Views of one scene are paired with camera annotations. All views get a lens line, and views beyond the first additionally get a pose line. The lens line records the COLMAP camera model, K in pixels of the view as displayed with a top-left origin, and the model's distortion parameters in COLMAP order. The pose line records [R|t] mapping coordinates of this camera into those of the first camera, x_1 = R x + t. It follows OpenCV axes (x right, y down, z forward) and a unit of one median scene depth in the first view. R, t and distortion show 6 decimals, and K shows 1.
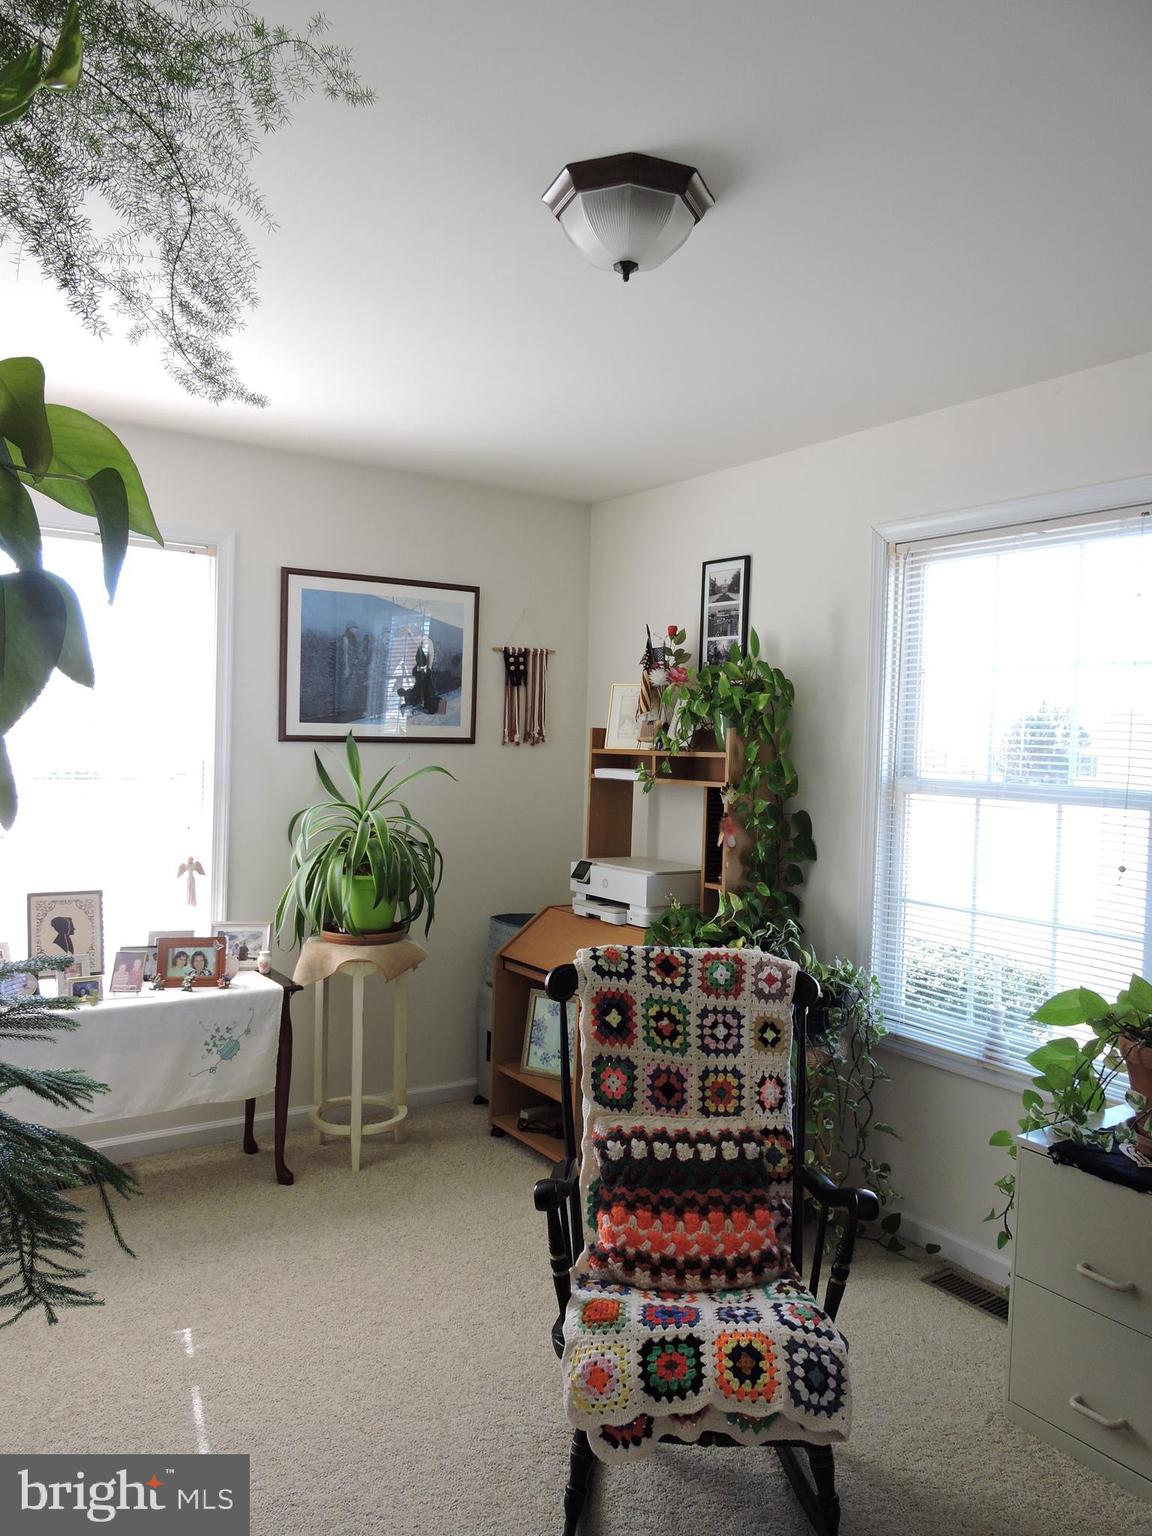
lens RADIAL K [[1097.1, 0, 573.2], [0, 1097.1, 765.5], [0, 0, 1]] dist [0.003483, -0.007461]
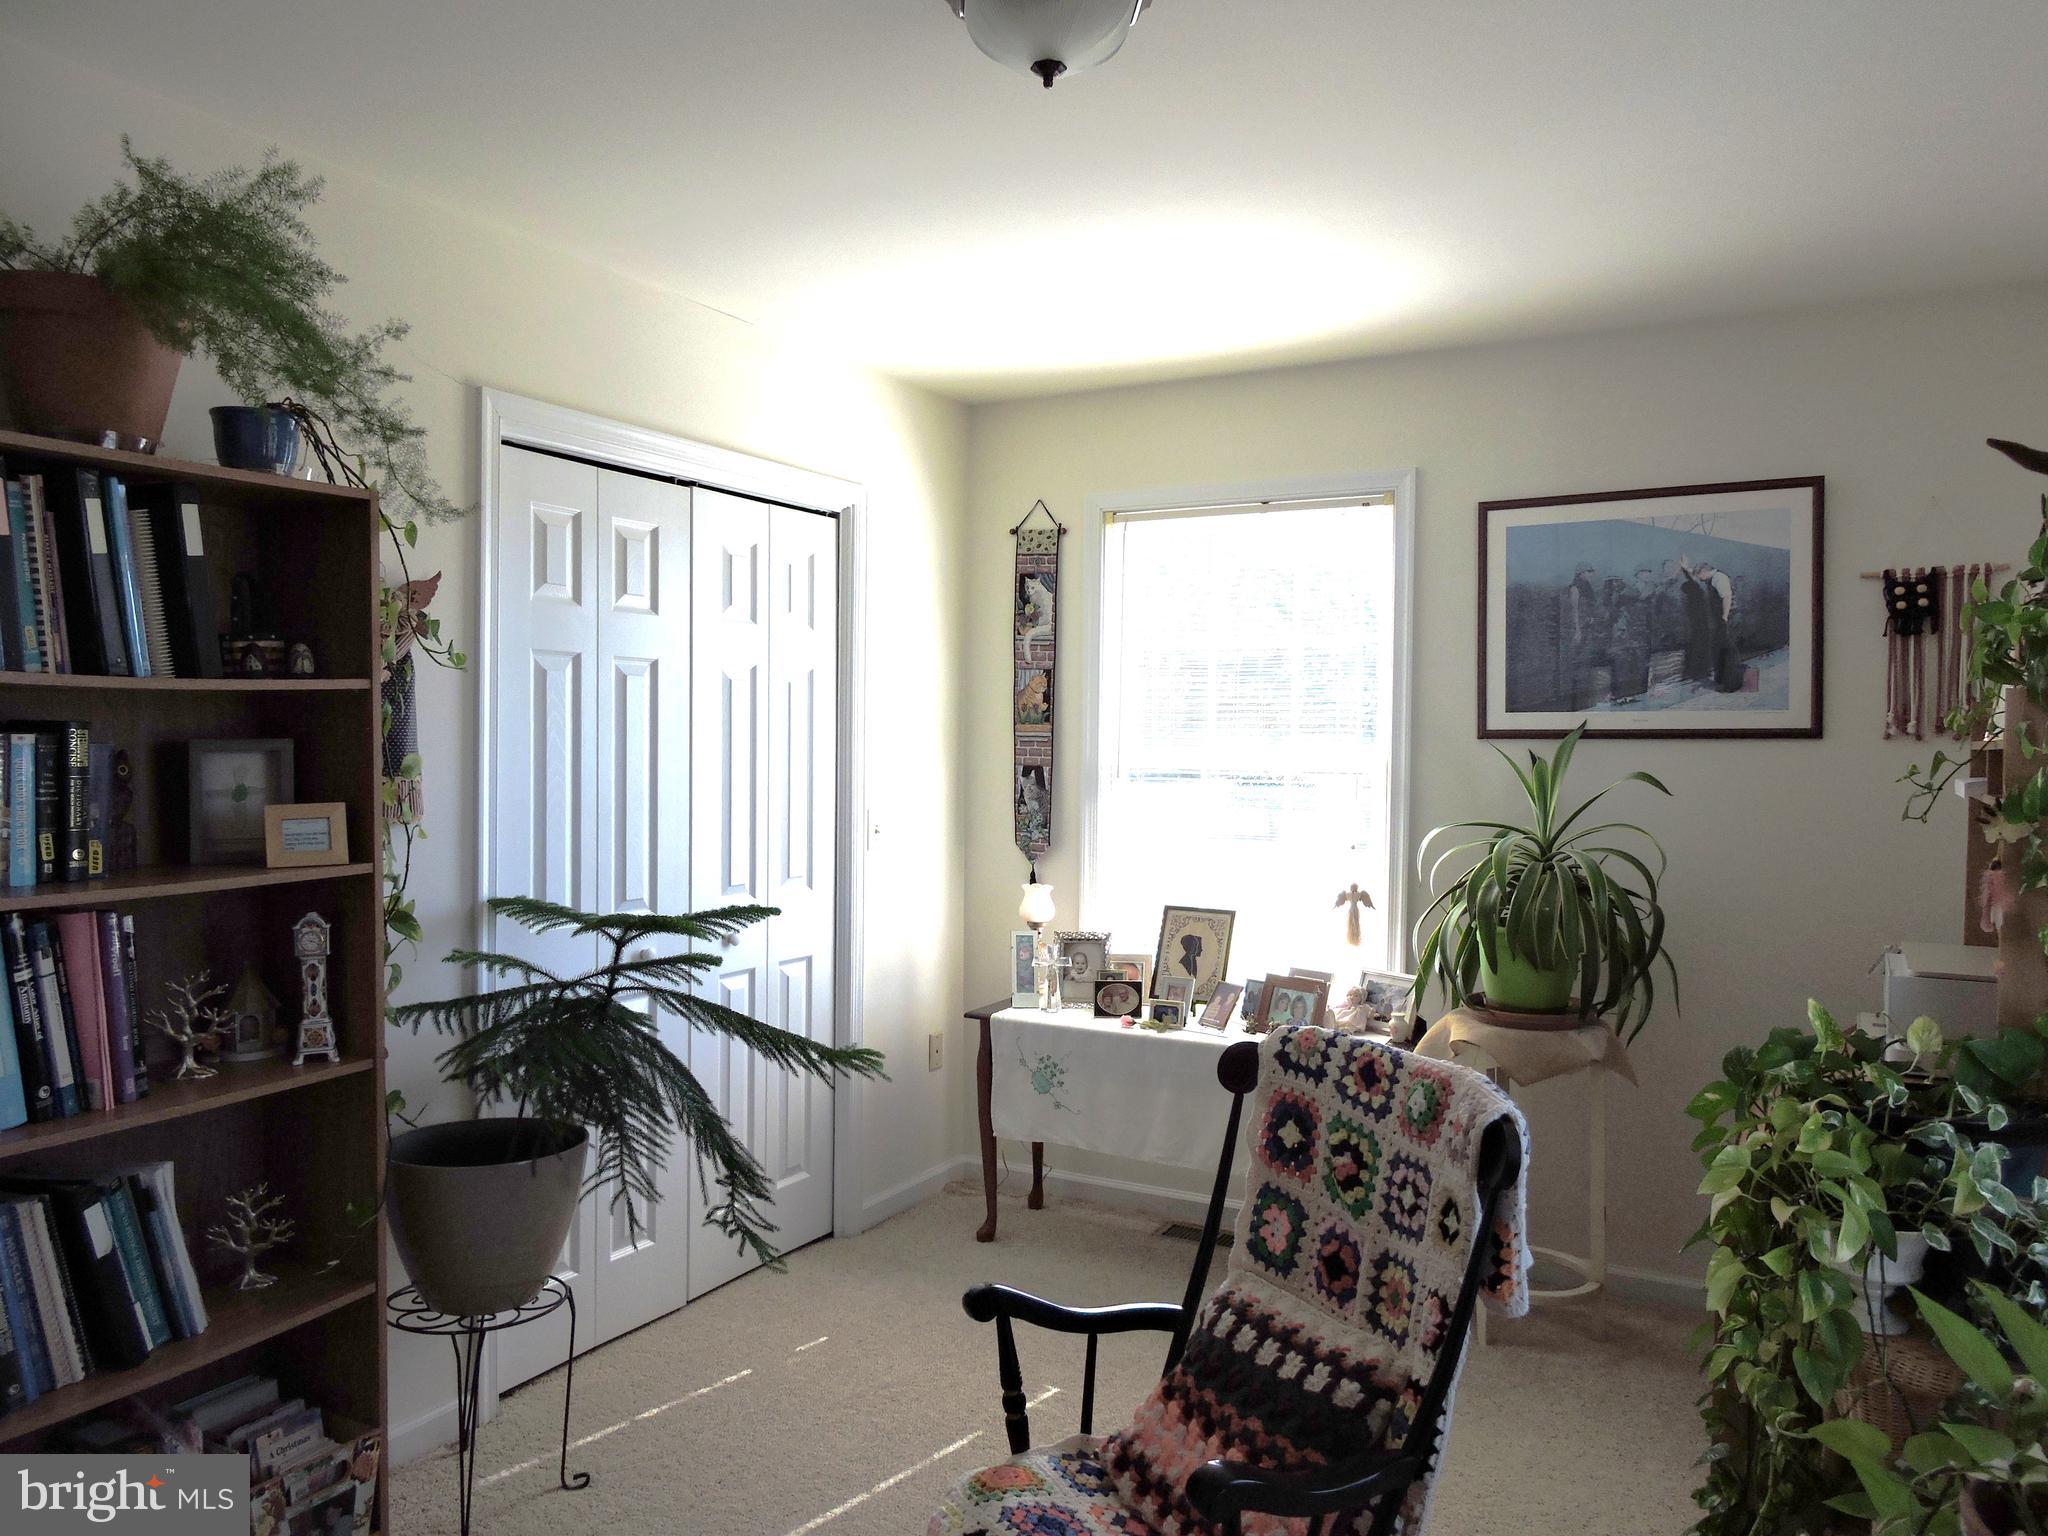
lens RADIAL K [[1464.3, 0, 1034.0], [0, 1464.3, 764.3], [0, 0, 1]] dist [-0.000181, -0.001549]
pose [[0.461592, -0.004518, -0.887081, 0.496879], [-0.016040, 0.999781, -0.013438, 0.014166], [0.886947, 0.020432, 0.461419, 0.298323]]
